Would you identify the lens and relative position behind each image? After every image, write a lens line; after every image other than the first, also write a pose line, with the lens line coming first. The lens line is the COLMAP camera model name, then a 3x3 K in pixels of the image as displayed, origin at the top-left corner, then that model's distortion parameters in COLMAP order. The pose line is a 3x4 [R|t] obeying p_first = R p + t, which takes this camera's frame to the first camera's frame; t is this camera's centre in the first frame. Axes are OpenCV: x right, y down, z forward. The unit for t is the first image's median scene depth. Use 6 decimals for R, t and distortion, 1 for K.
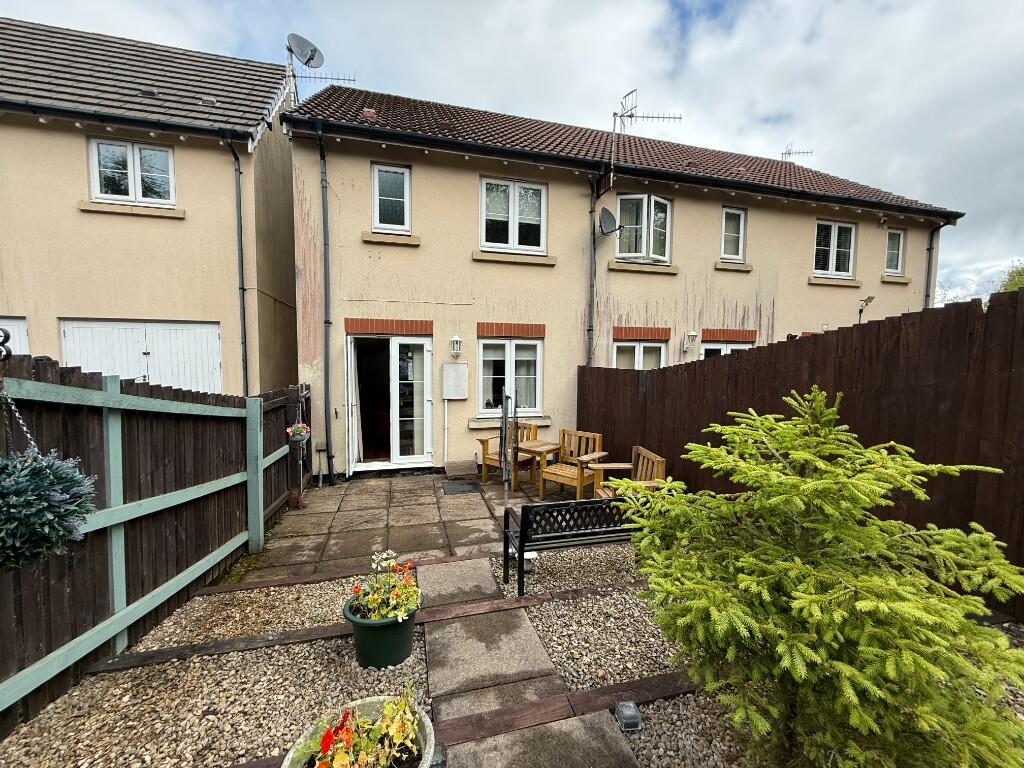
lens RADIAL K [[408.9, 0, 512.0], [0, 408.9, 384.0], [0, 0, 1]] dist [-0.000753, 0.000657]
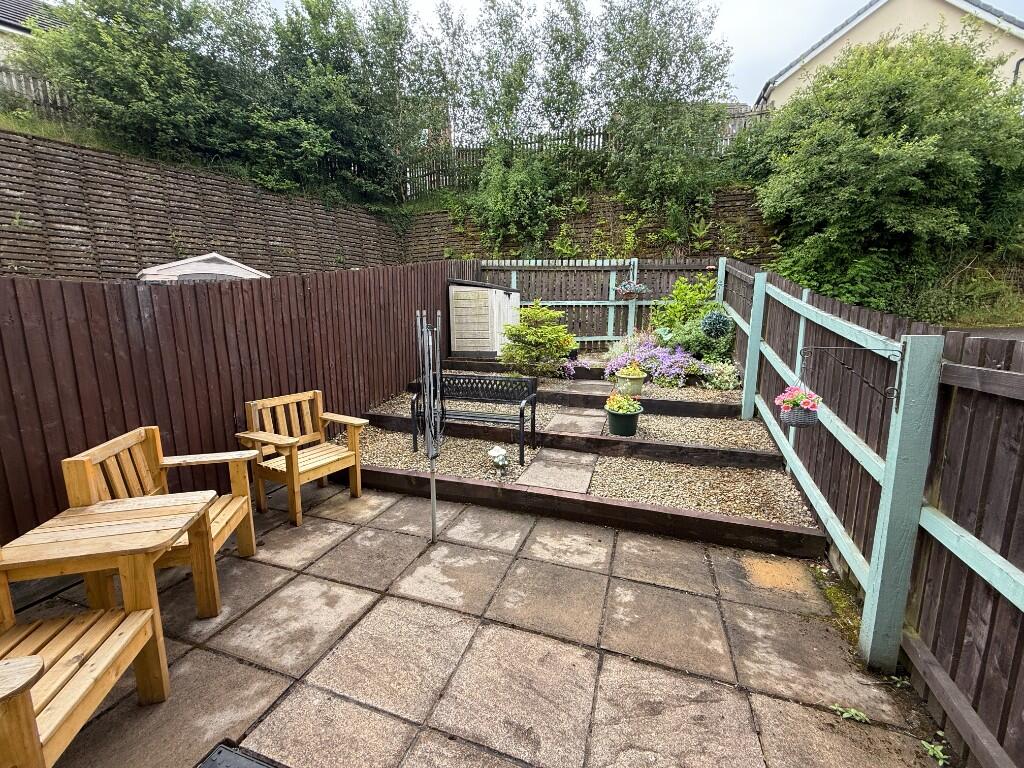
lens RADIAL K [[408.9, 0, 512.0], [0, 408.9, 384.0], [0, 0, 1]] dist [-0.000753, 0.000657]
pose [[-0.830975, -0.095637, 0.548028, -0.455572], [0.028563, 0.976478, 0.213716, -0.013464], [-0.555576, 0.193246, -0.808697, 1.402817]]
